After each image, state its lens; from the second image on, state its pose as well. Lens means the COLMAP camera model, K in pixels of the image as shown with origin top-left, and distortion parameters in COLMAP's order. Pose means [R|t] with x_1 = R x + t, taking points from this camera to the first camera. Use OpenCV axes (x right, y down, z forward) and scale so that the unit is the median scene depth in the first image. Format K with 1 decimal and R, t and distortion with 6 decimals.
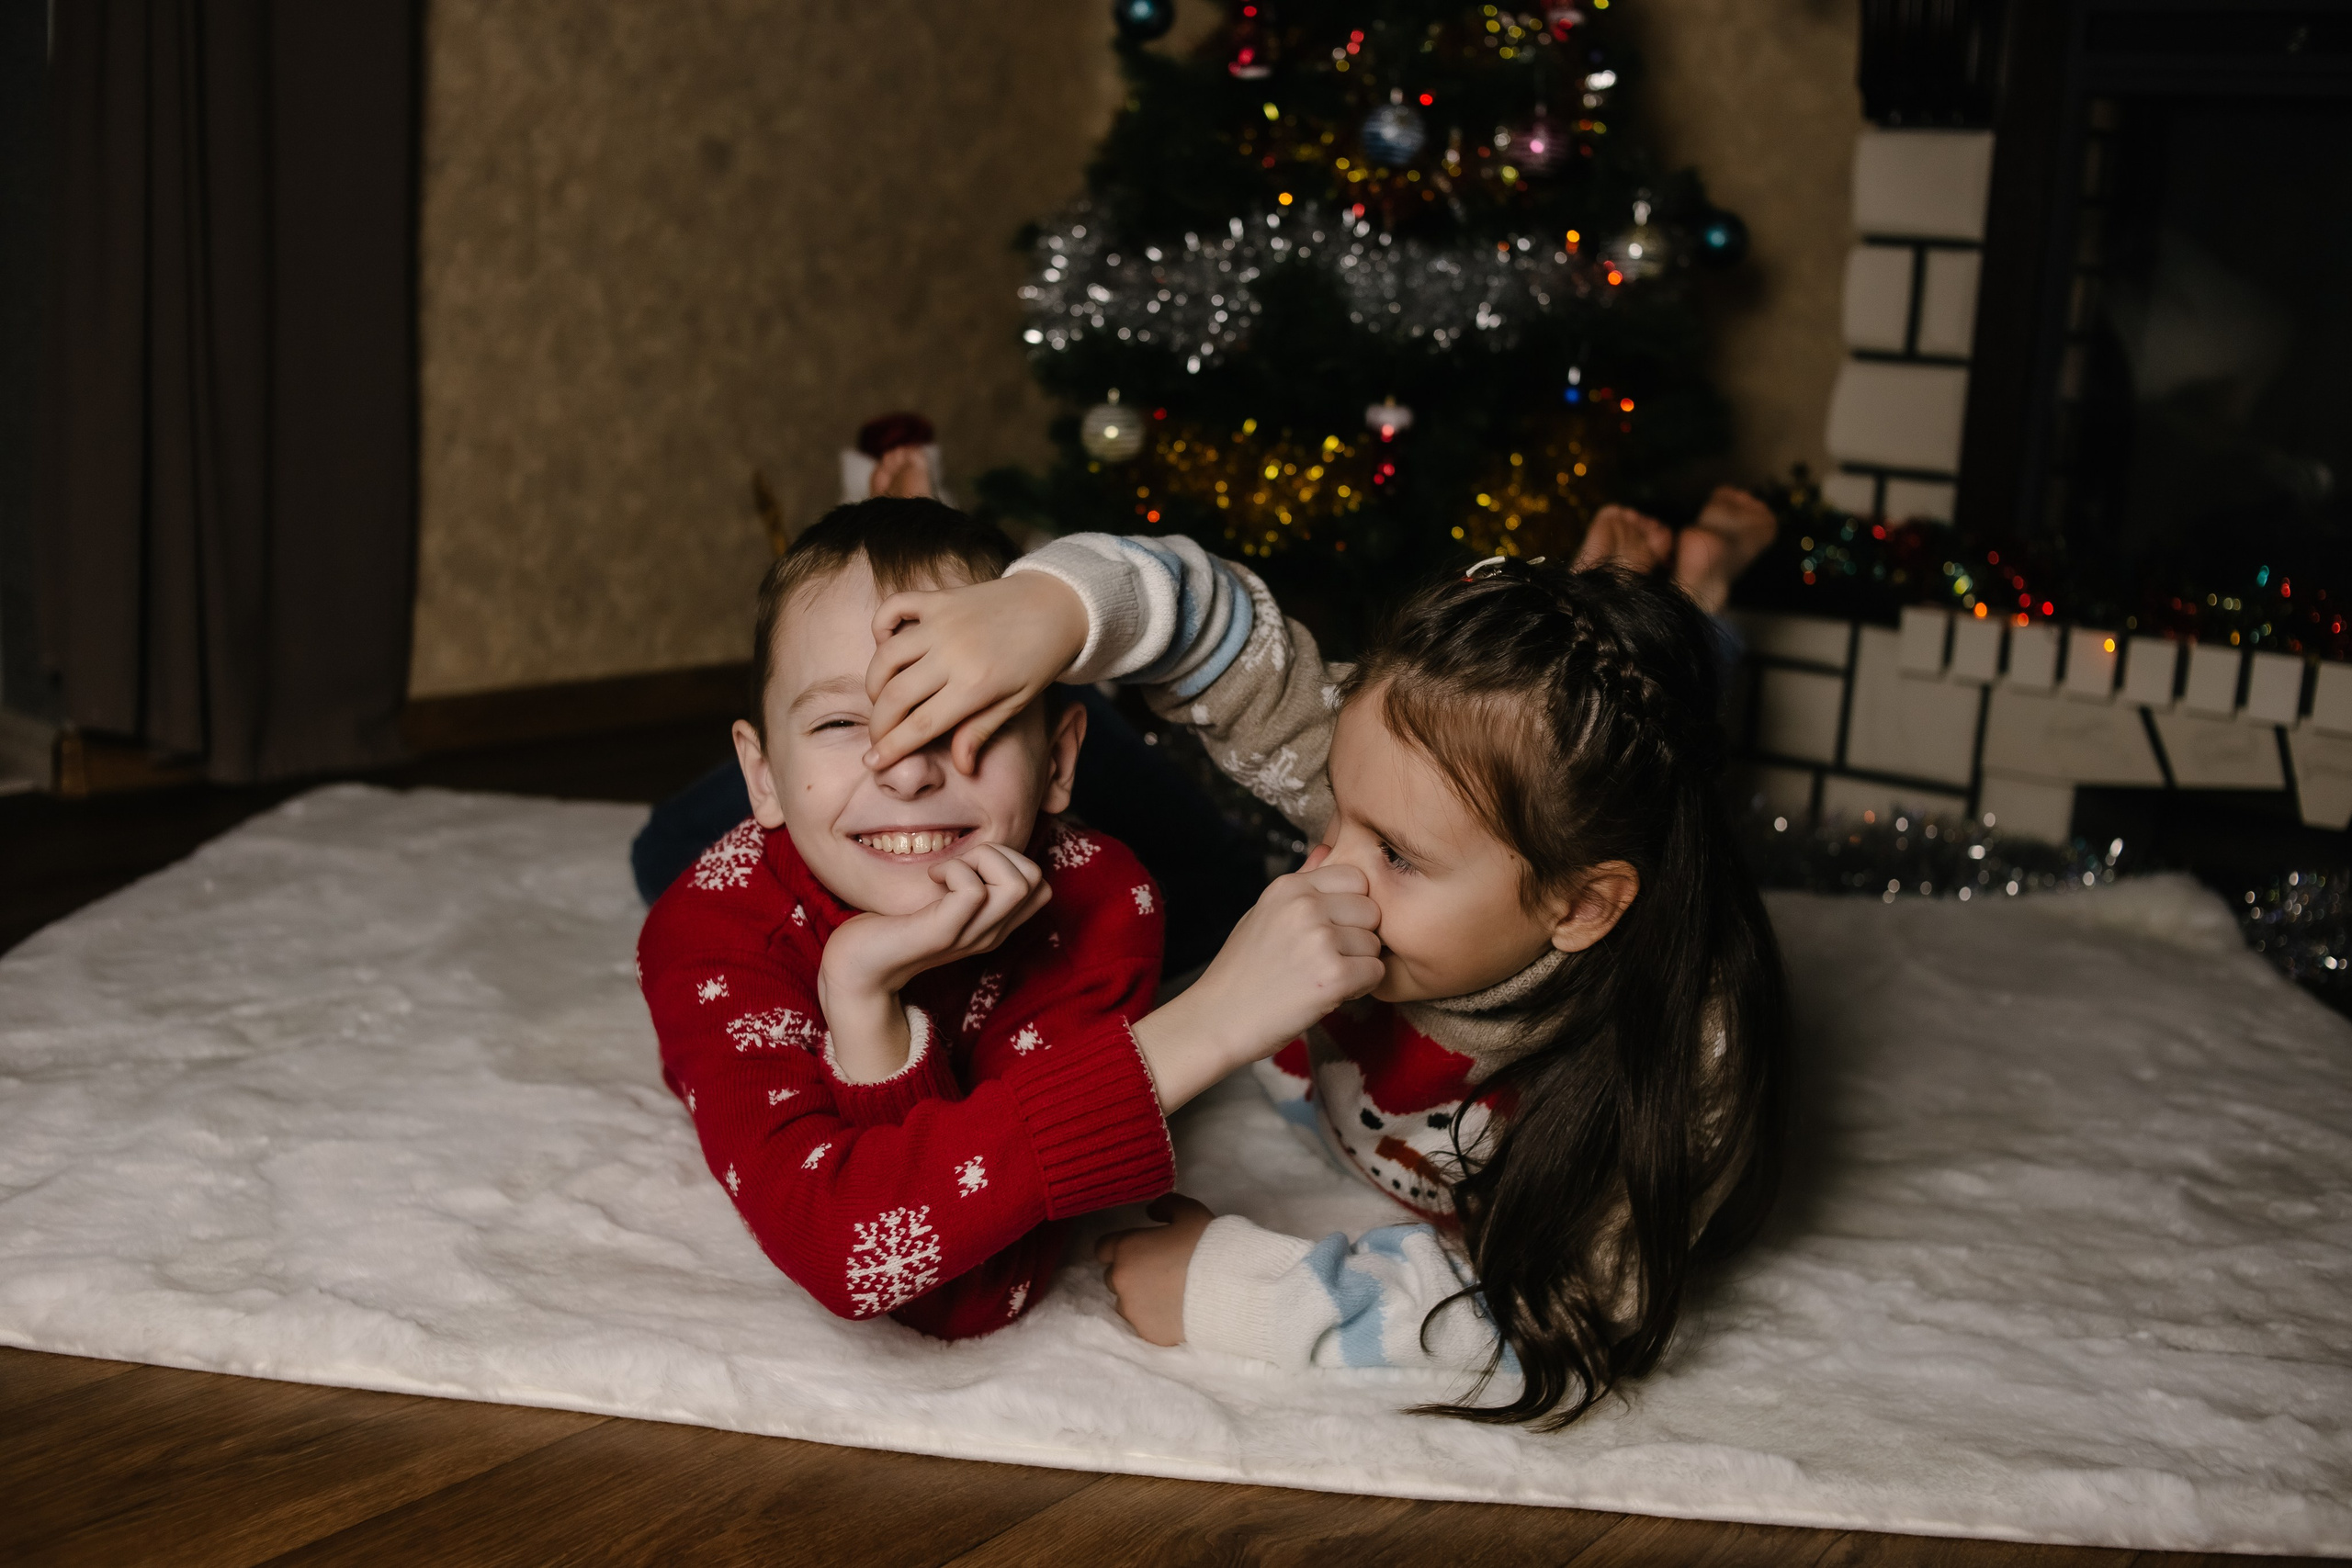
lens RADIAL K [[2329.9, 0, 1171.6], [0, 2329.9, 786.8], [0, 0, 1]] dist [-0.106852, 0.000000]
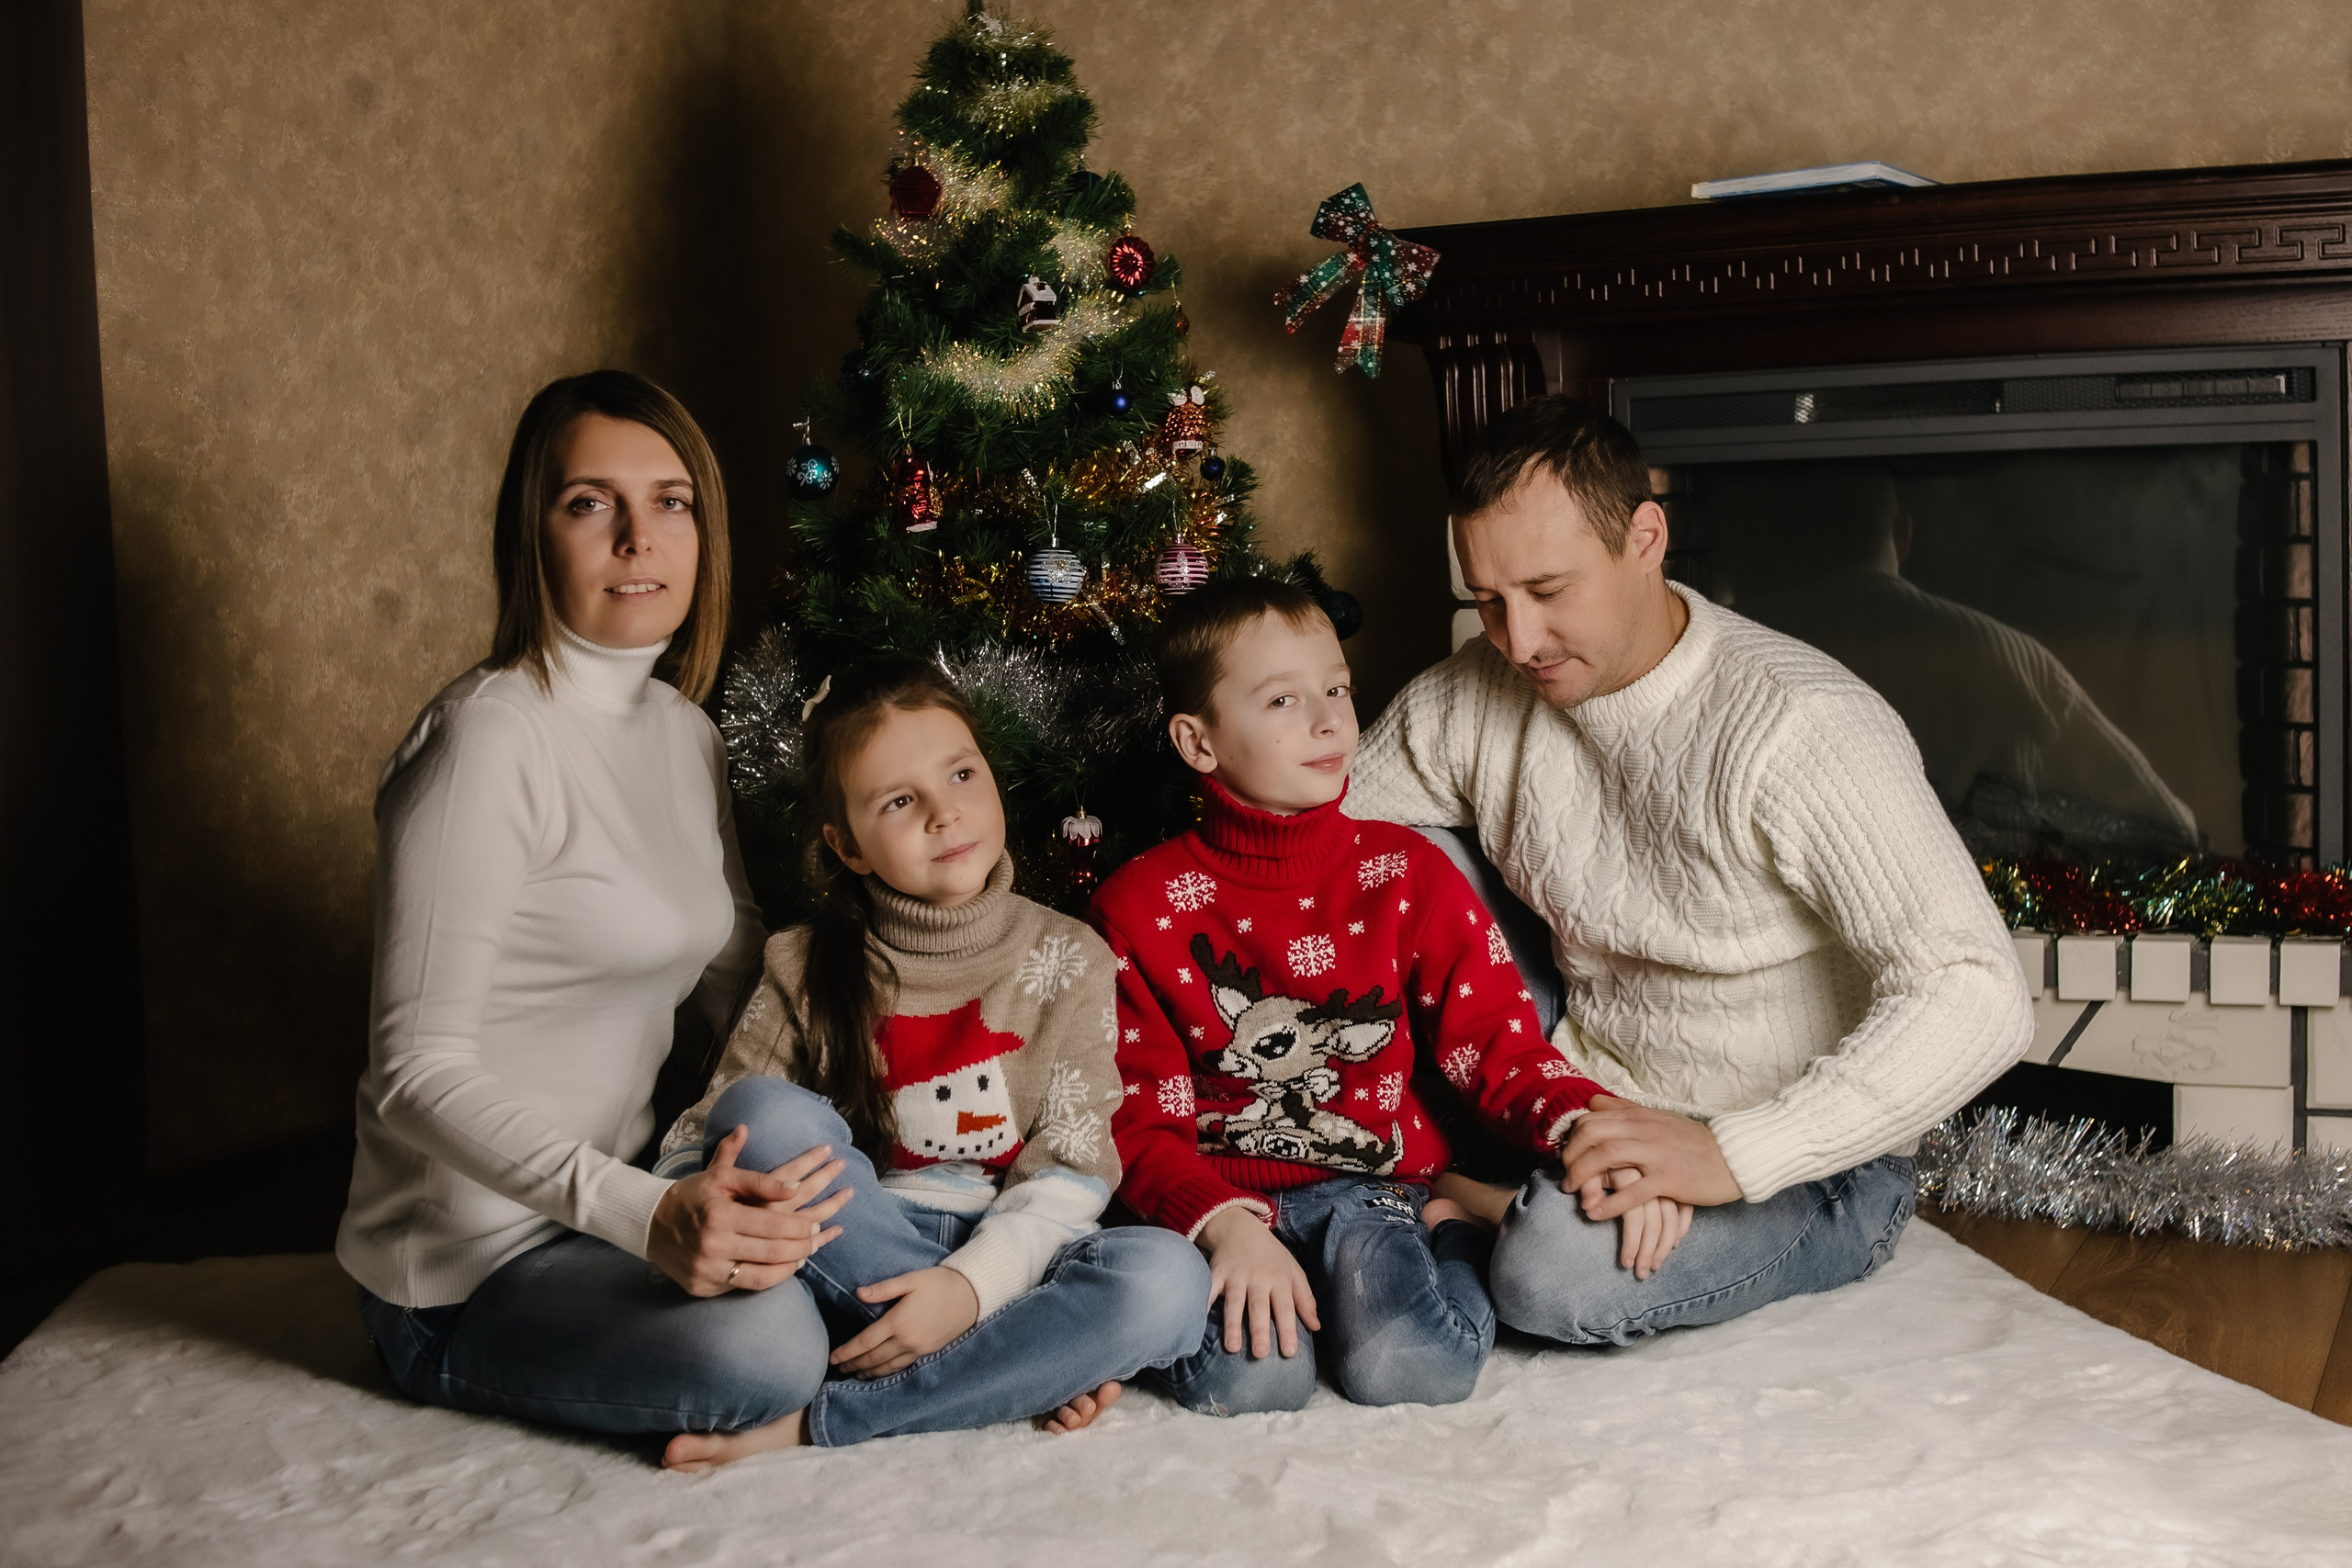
lens RADIAL K [[2525.8, 0, 1217.1], [0, 2525.8, 776.7], [0, 0, 1]] dist [-0.105200, 0.000000]
pose [[0.976859, -0.105668, 0.185961, -0.061688], [0.126774, 0.986305, -0.105503, -0.039656], [-0.172266, 0.126636, 0.976876, -0.197552]]
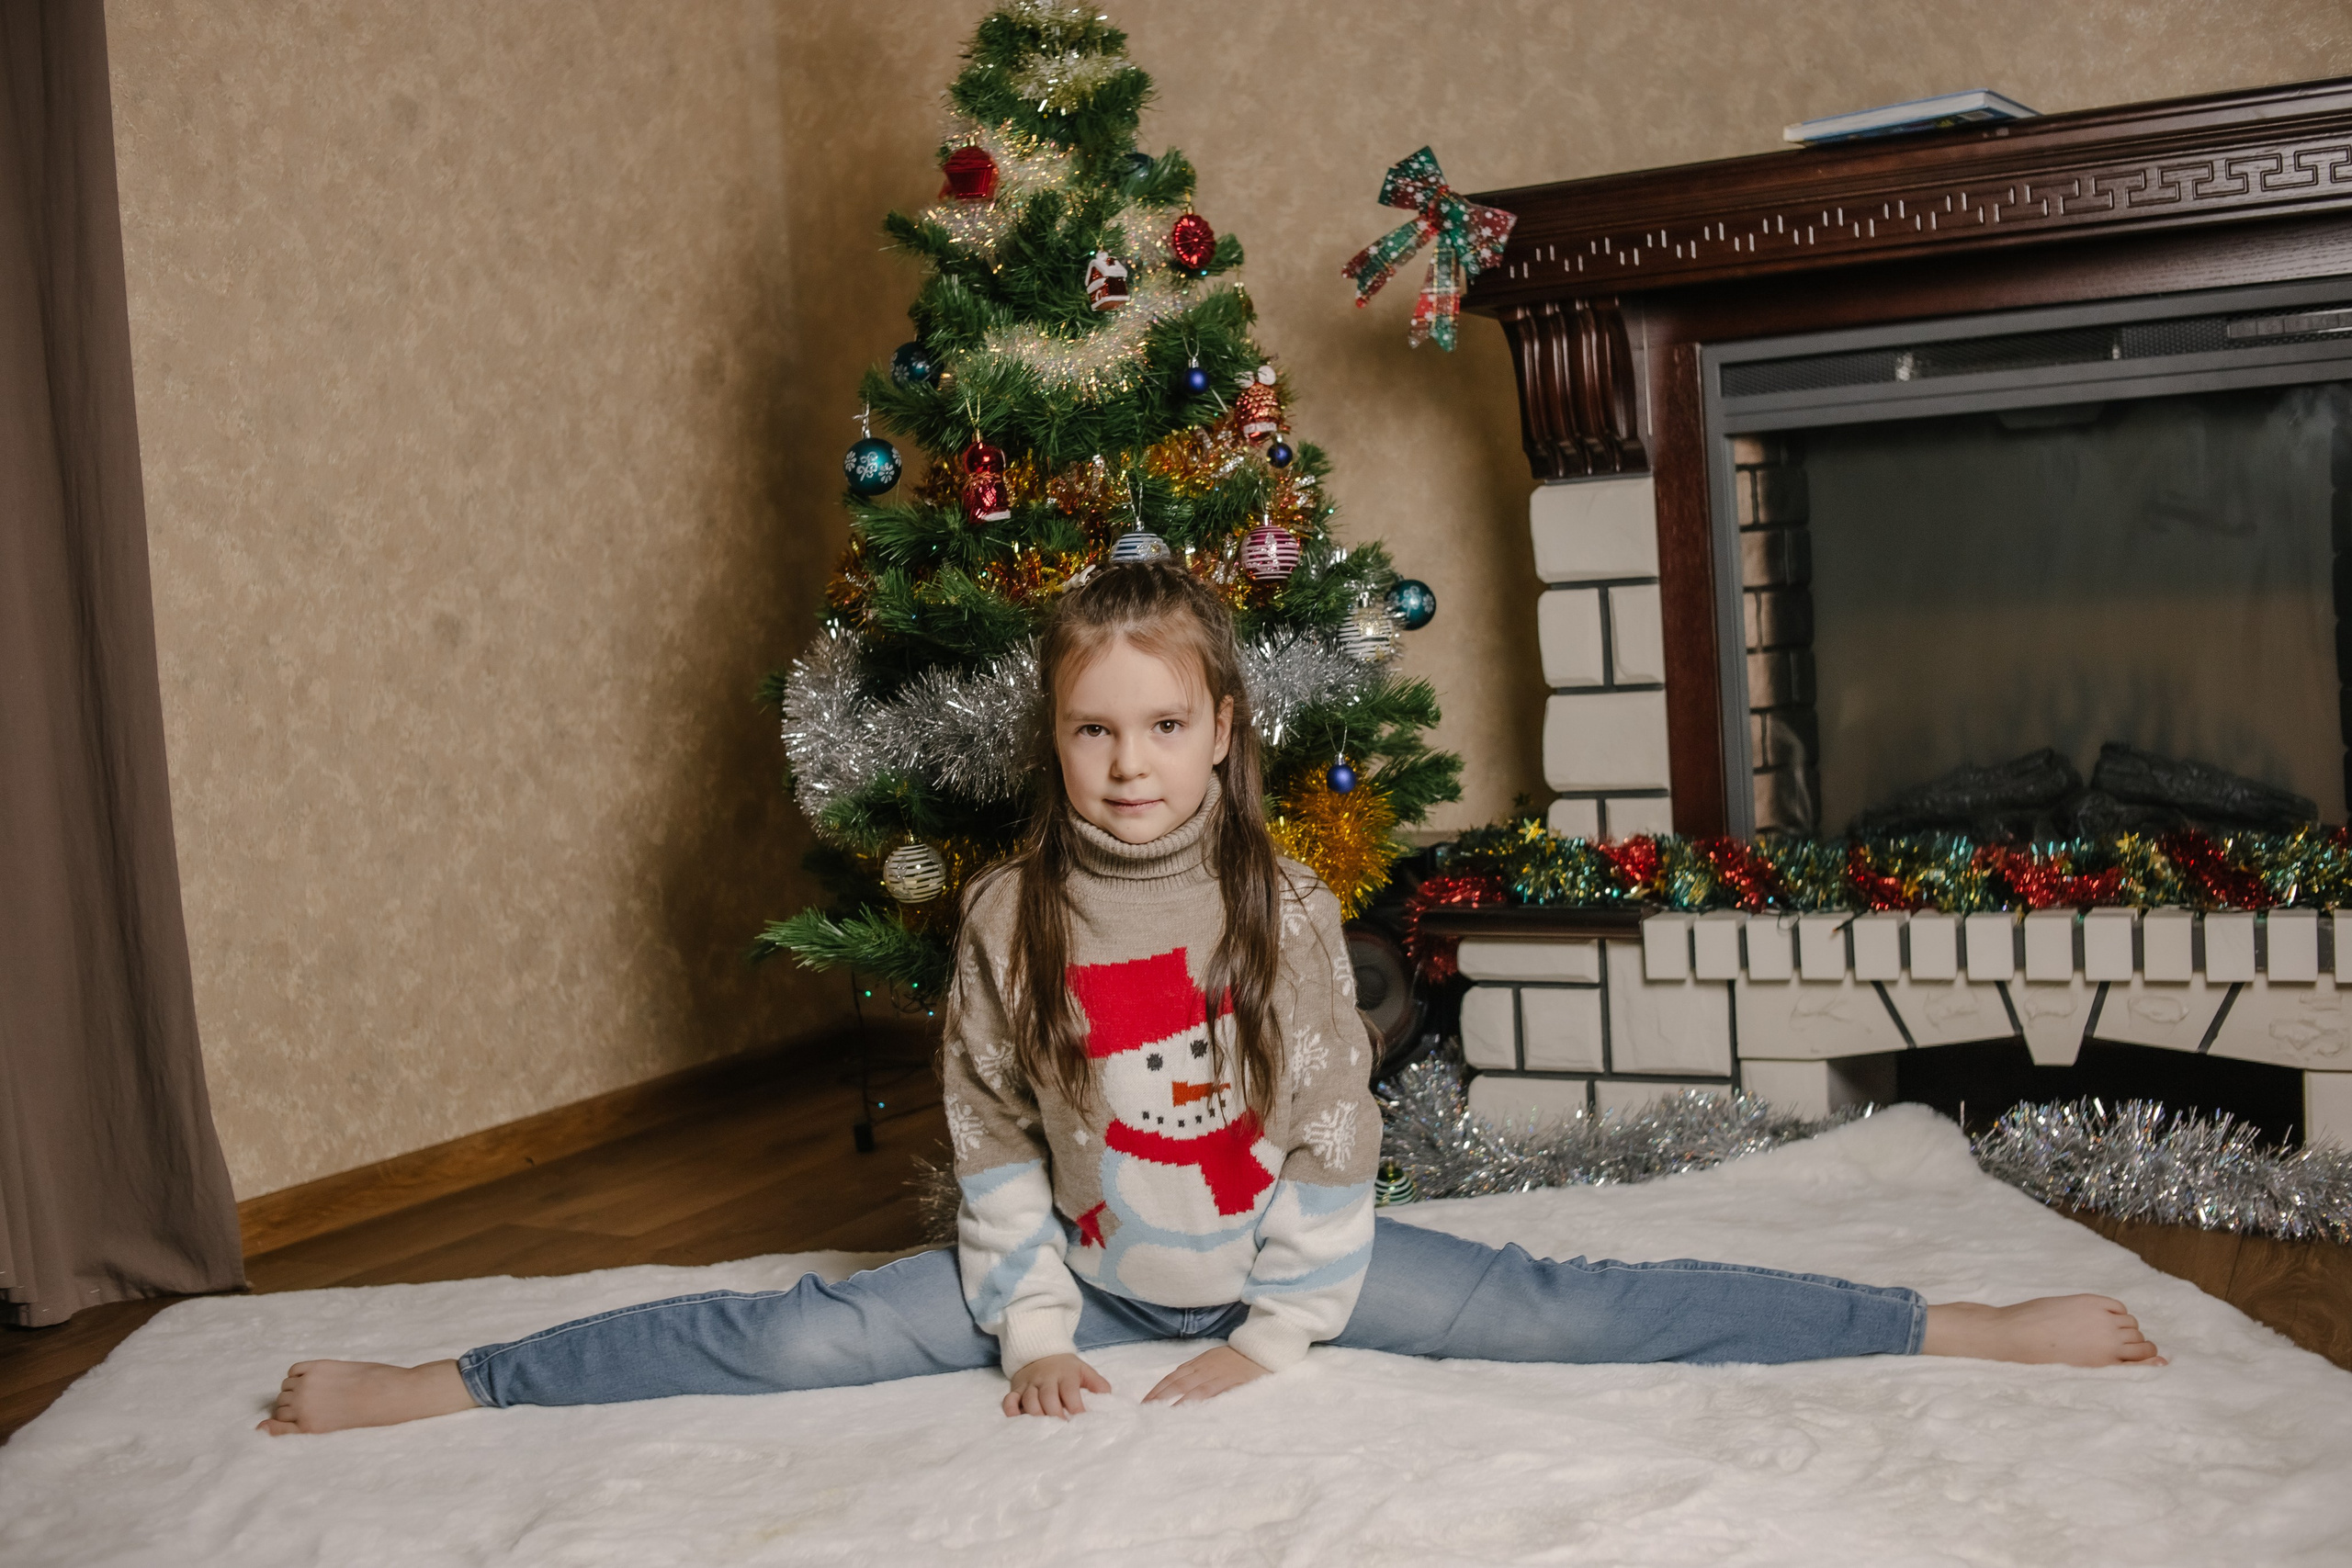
lens RADIAL K [[2329.9, 0, 1165.5], [0, 2329.9, 778.6], [0, 0, 1]] dist [-0.106852, 0.000000]
pose [[0.981161, -0.135099, 0.138102, -0.043423], [0.152192, 0.980820, -0.121773, -0.044954], [-0.119001, 0.140497, 0.982903, -0.049185]]
